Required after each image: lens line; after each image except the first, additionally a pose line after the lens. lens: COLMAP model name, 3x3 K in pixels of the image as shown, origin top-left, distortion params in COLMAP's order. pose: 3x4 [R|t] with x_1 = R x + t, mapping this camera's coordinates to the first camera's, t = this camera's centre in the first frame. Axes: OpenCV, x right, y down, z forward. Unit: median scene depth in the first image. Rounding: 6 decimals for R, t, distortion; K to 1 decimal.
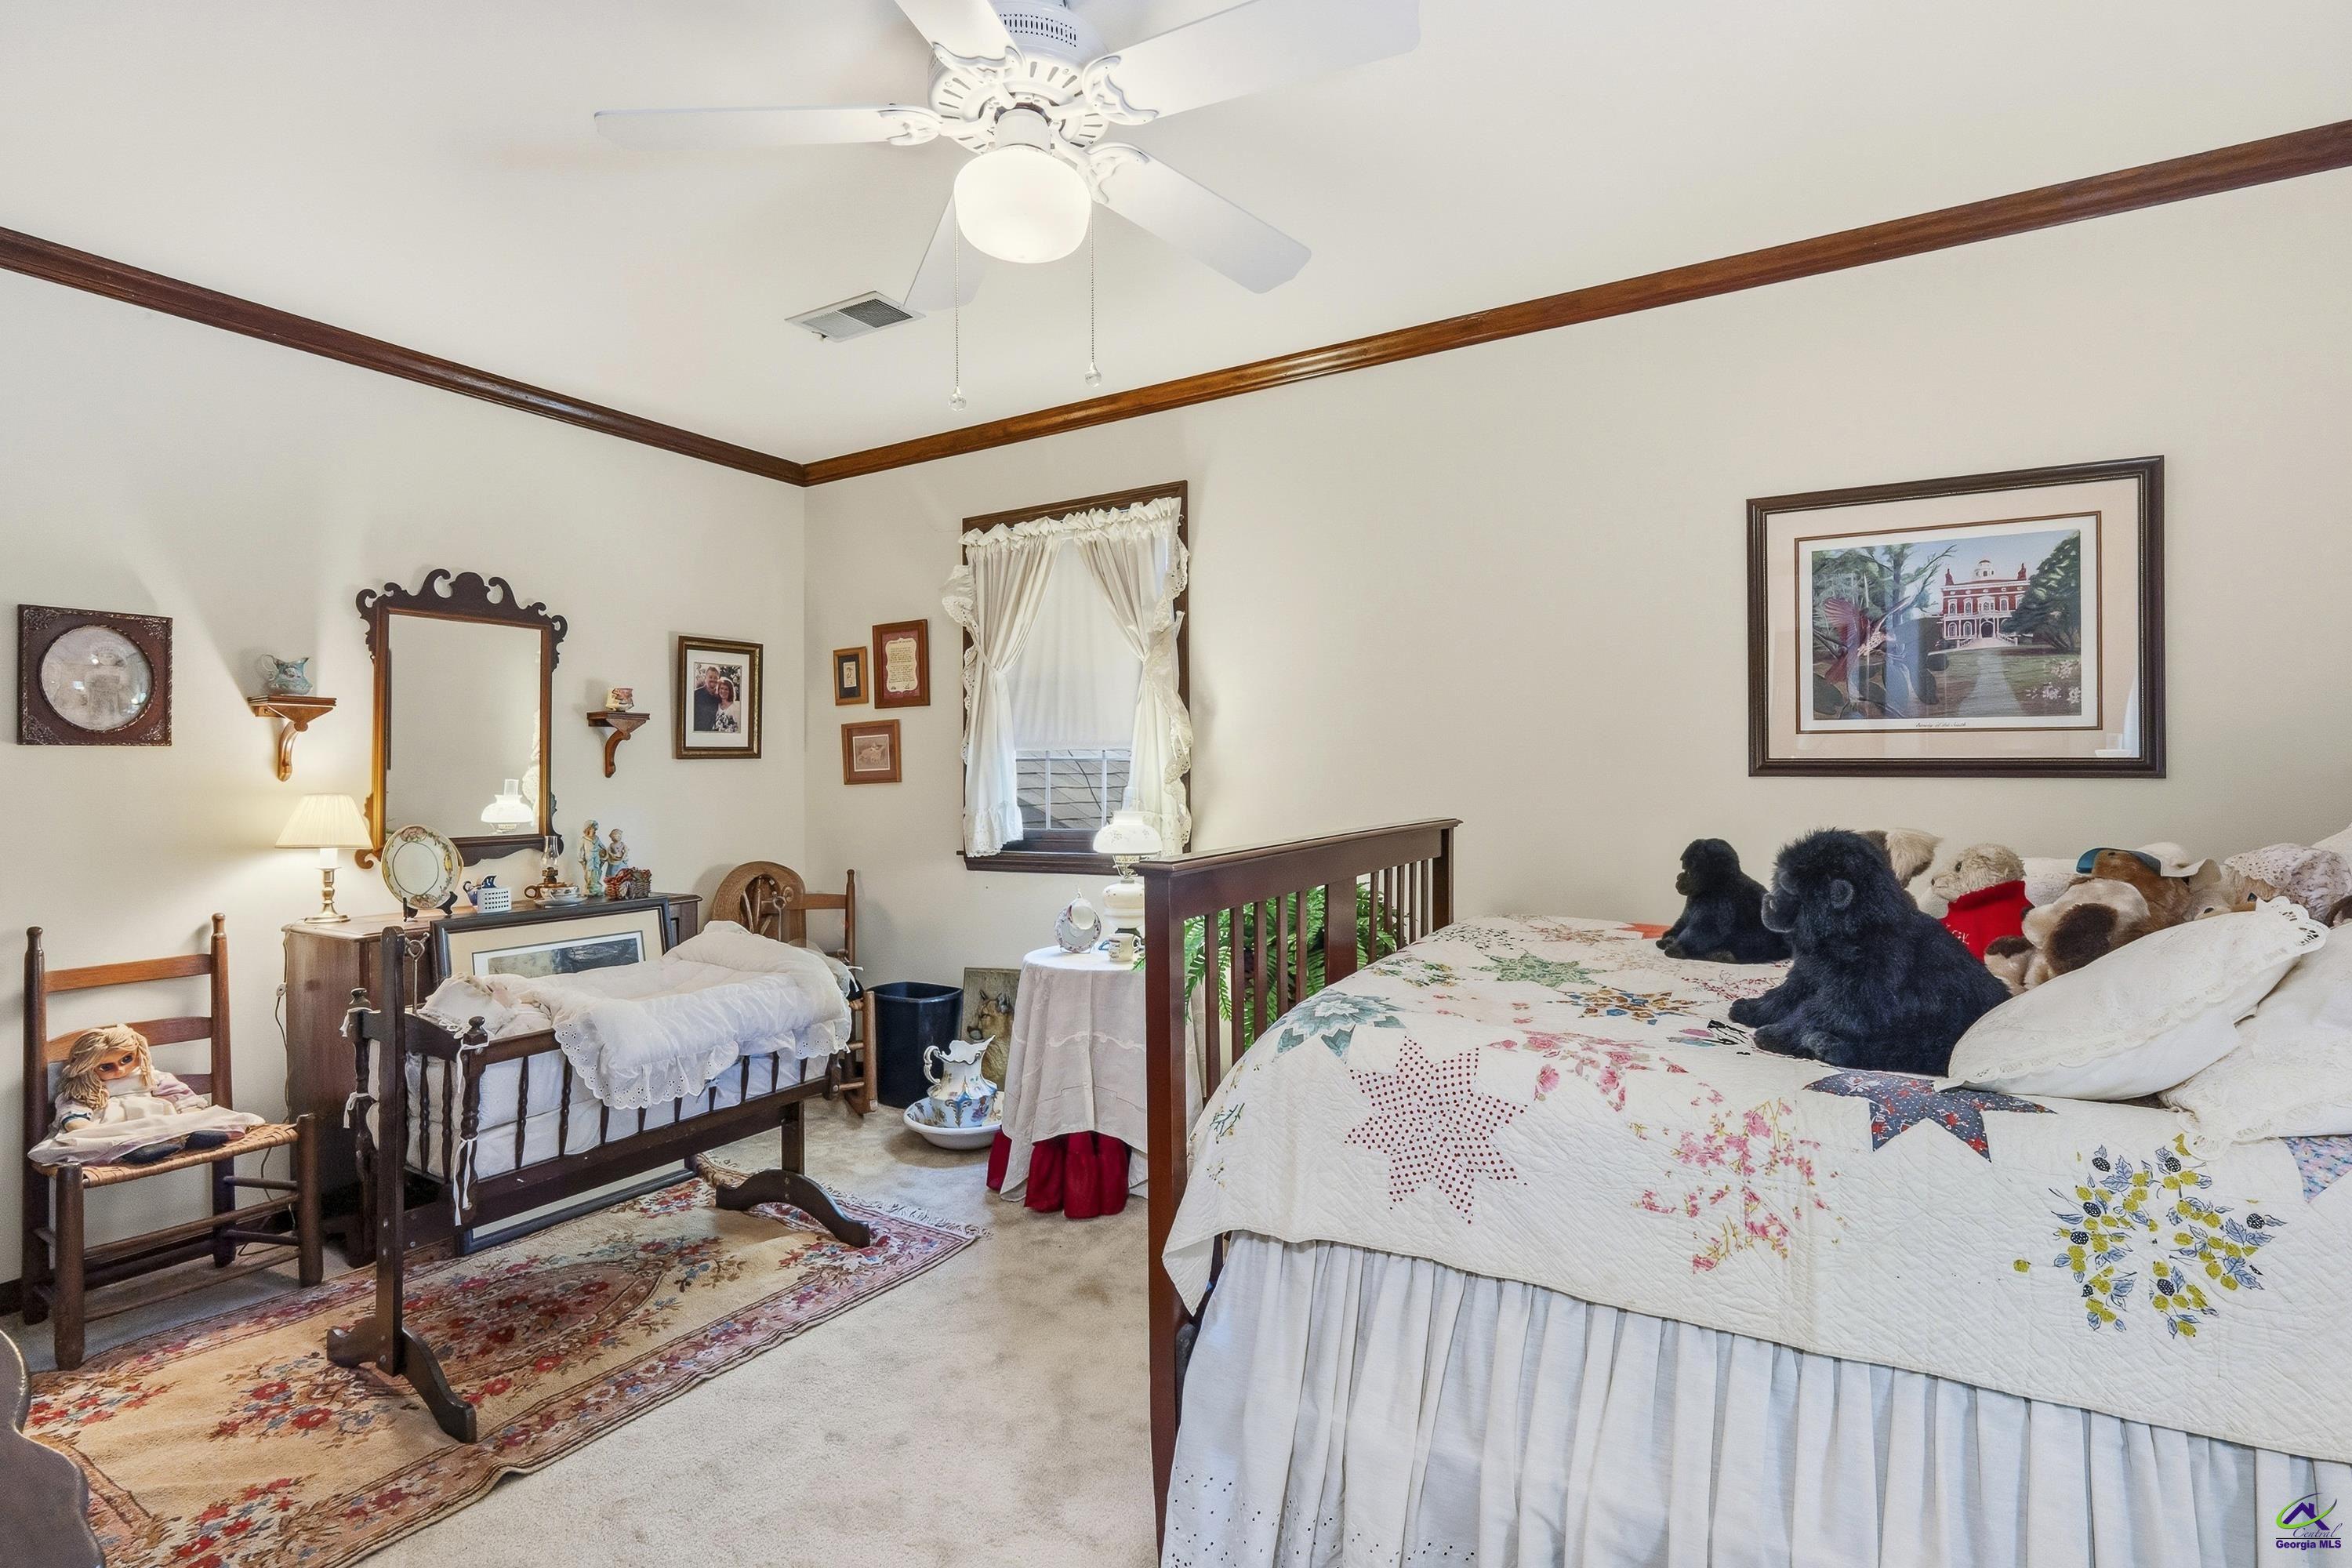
lens RADIAL K [[1072.6, 0, 1173.9], [0, 1072.6, 778.4], [0, 0, 1]] dist [-0.020333, 0.000266]
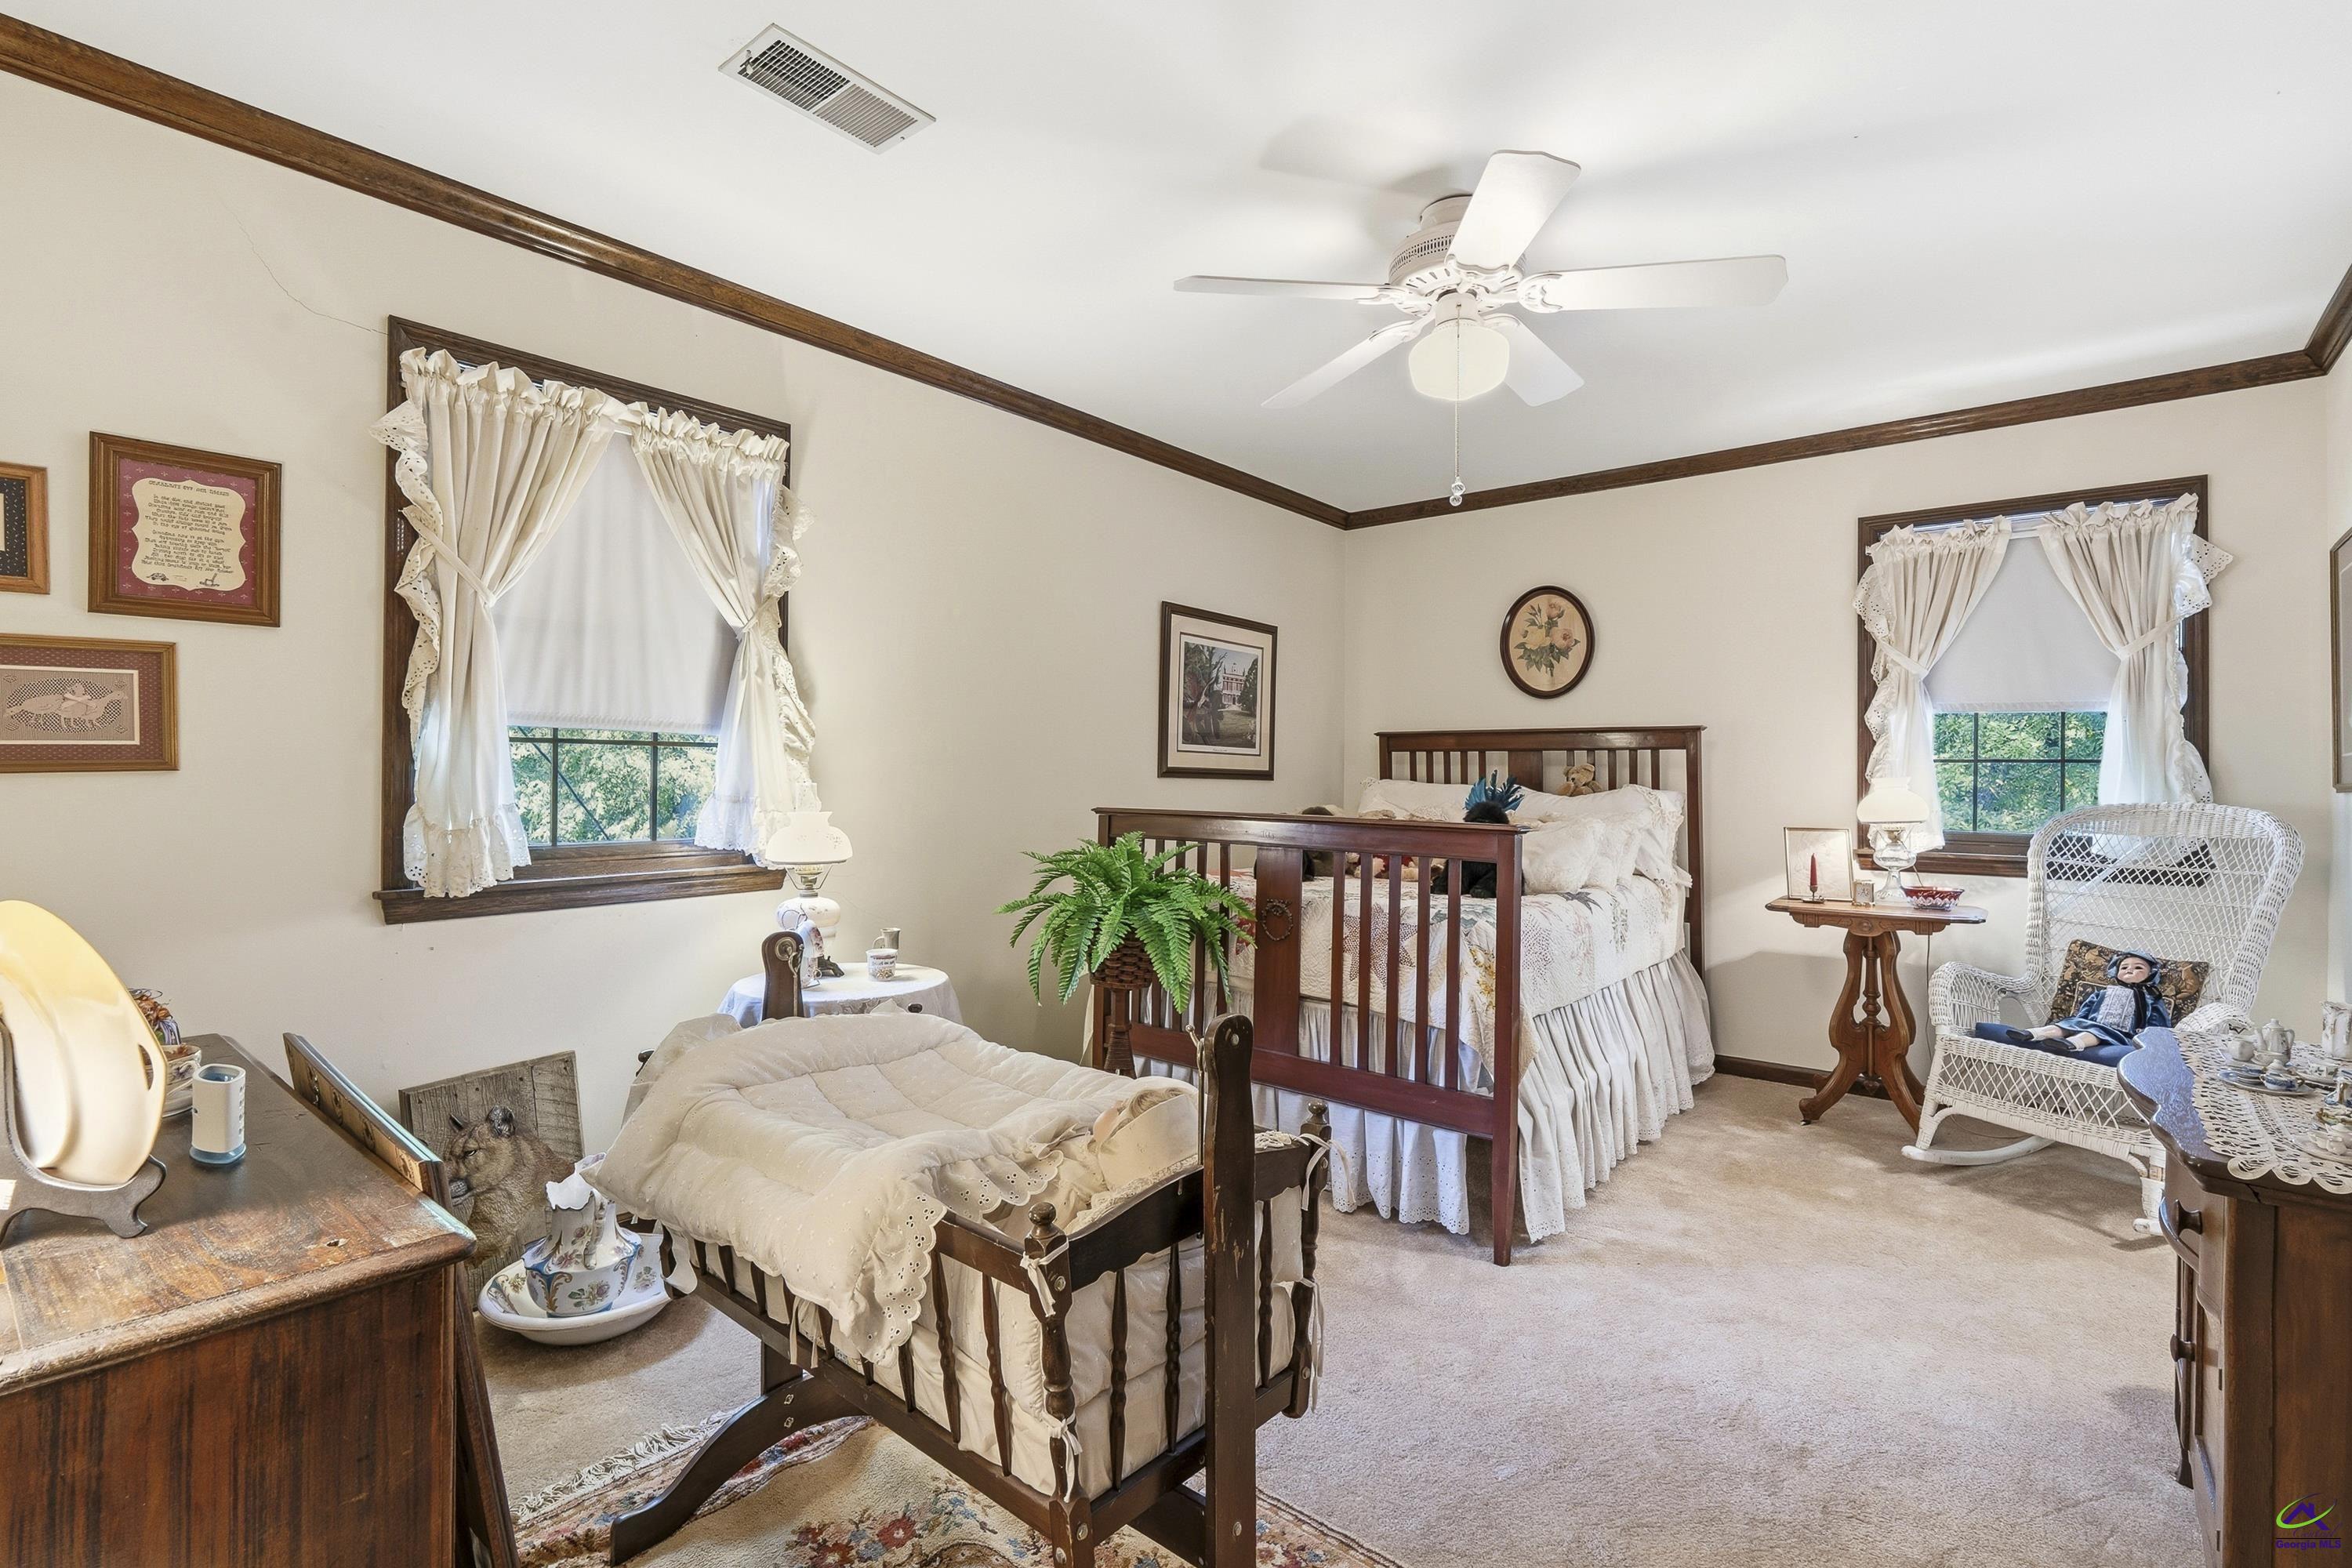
lens RADIAL K [[1072.6, 0, 1172.1], [0, 1072.6, 782.1], [0, 0, 1]] dist [-0.020333, 0.000266]
pose [[0.172631, 0.002500, 0.984983, -0.759952], [-0.013848, 0.999904, -0.000111, 0.003359], [-0.984889, -0.013621, 0.172649, 0.534856]]
